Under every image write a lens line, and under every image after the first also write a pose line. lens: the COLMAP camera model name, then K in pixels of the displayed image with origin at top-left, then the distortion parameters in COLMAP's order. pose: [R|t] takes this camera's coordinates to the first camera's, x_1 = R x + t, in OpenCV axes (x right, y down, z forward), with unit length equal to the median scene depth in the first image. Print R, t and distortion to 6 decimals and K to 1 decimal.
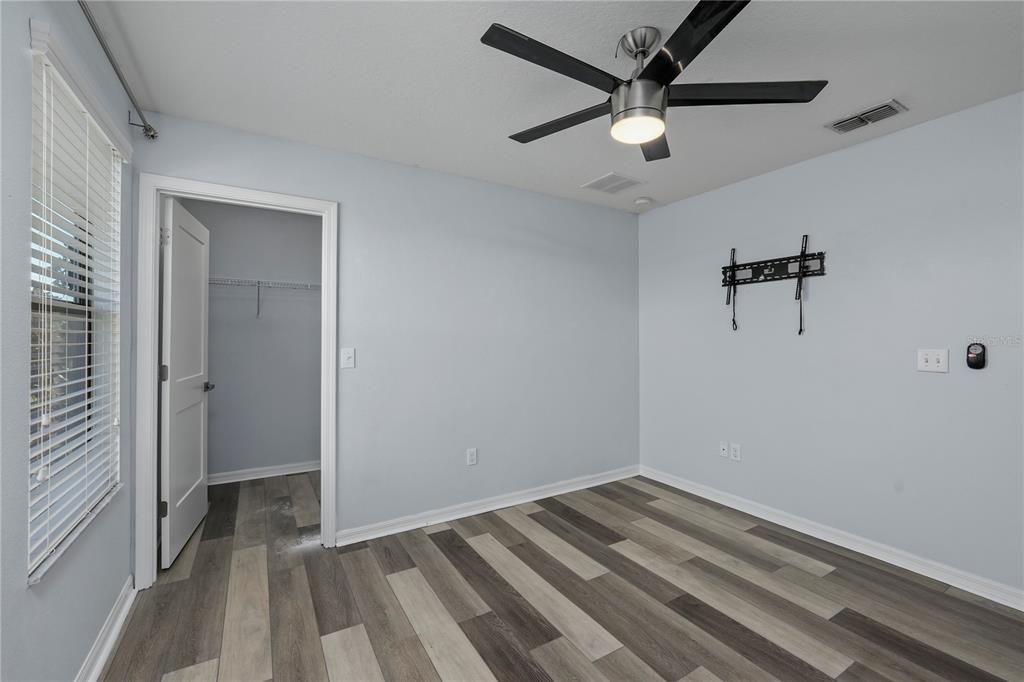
lens RADIAL K [[431.2, 0, 510.6], [0, 431.2, 339.0], [0, 0, 1]] dist [-0.007534, 0.001199]
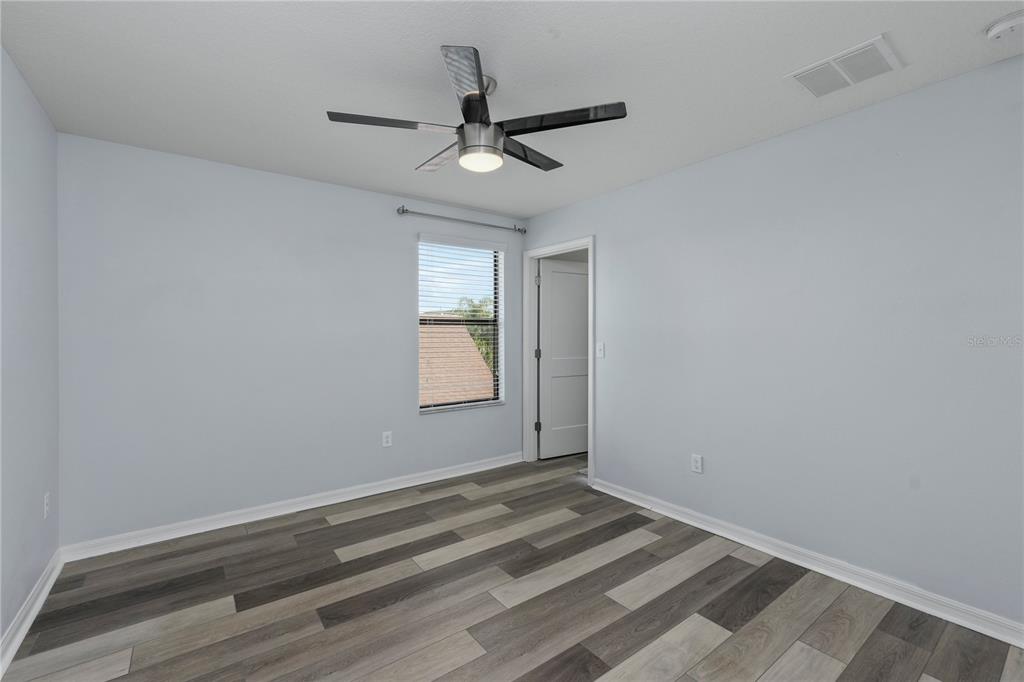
lens RADIAL K [[431.2, 0, 512.8], [0, 431.2, 337.5], [0, 0, 1]] dist [-0.007534, 0.001199]
pose [[0.111802, 0.004019, -0.993722, 0.920061], [-0.010691, 0.999939, 0.002841, 0.005831], [0.993673, 0.010307, 0.111838, 0.592229]]
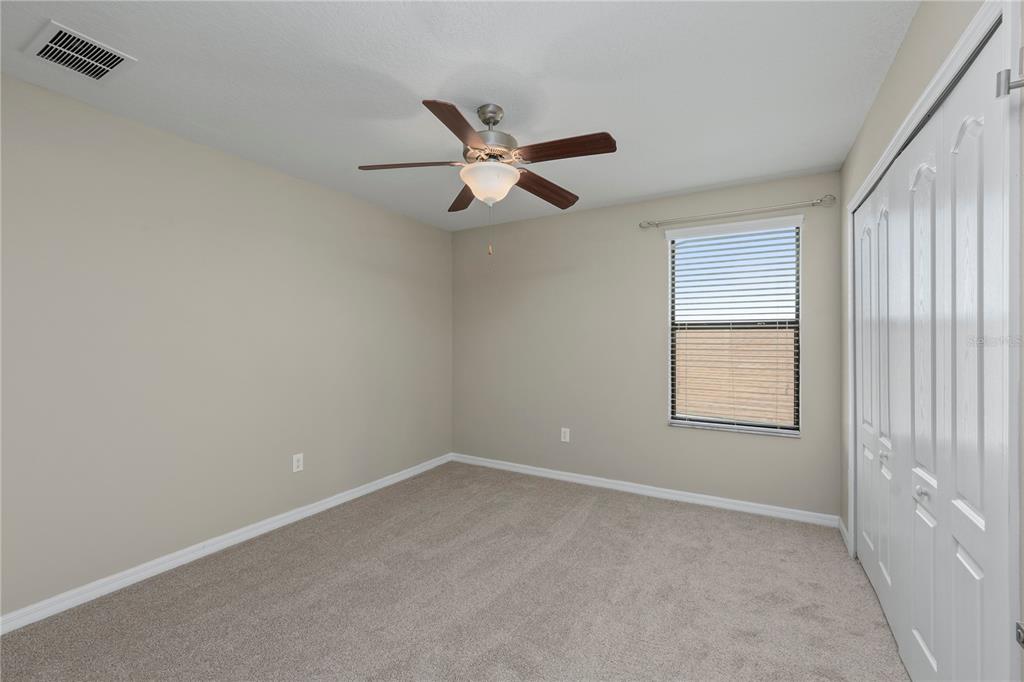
lens RADIAL K [[431.2, 0, 514.2], [0, 431.2, 340.4], [0, 0, 1]] dist [-0.007534, 0.001199]
pose [[-0.859867, 0.001050, -0.510518, 0.569733], [-0.010558, 0.999747, 0.019839, -0.016917], [0.510410, 0.022449, -0.859638, 1.334521]]
